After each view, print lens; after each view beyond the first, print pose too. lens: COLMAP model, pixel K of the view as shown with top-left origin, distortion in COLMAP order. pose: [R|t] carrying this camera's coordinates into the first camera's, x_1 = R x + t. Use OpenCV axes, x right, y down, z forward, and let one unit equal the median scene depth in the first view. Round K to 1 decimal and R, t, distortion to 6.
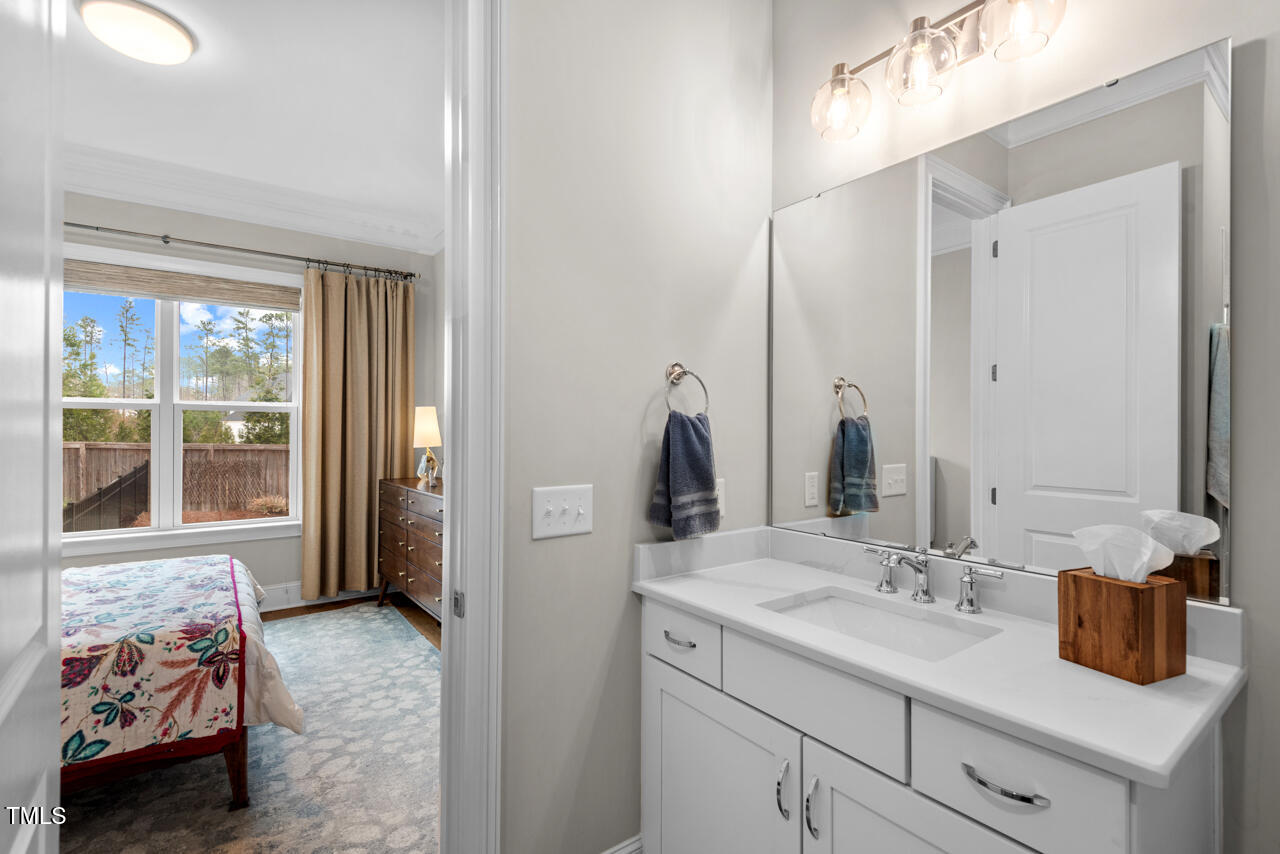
lens RADIAL K [[584.1, 0, 640.0], [0, 584.1, 427.0], [0, 0, 1]] dist [0.003477, -0.000093]
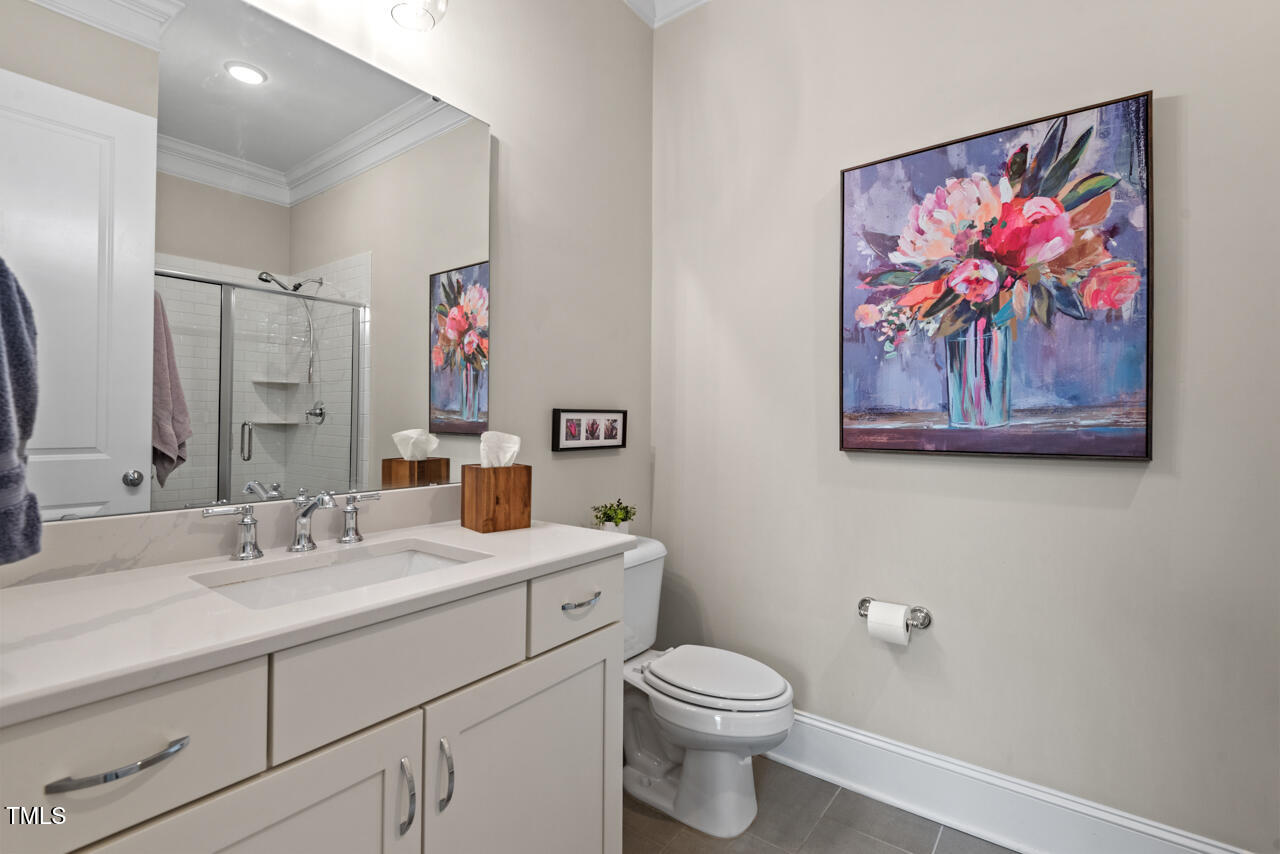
lens RADIAL K [[584.1, 0, 640.0], [0, 584.1, 427.0], [0, 0, 1]] dist [0.003477, -0.000093]
pose [[-0.282946, -0.012072, 0.959060, -0.647530], [-0.012305, 0.999884, 0.008955, 0.142563], [-0.959057, -0.009267, -0.283062, 1.056806]]
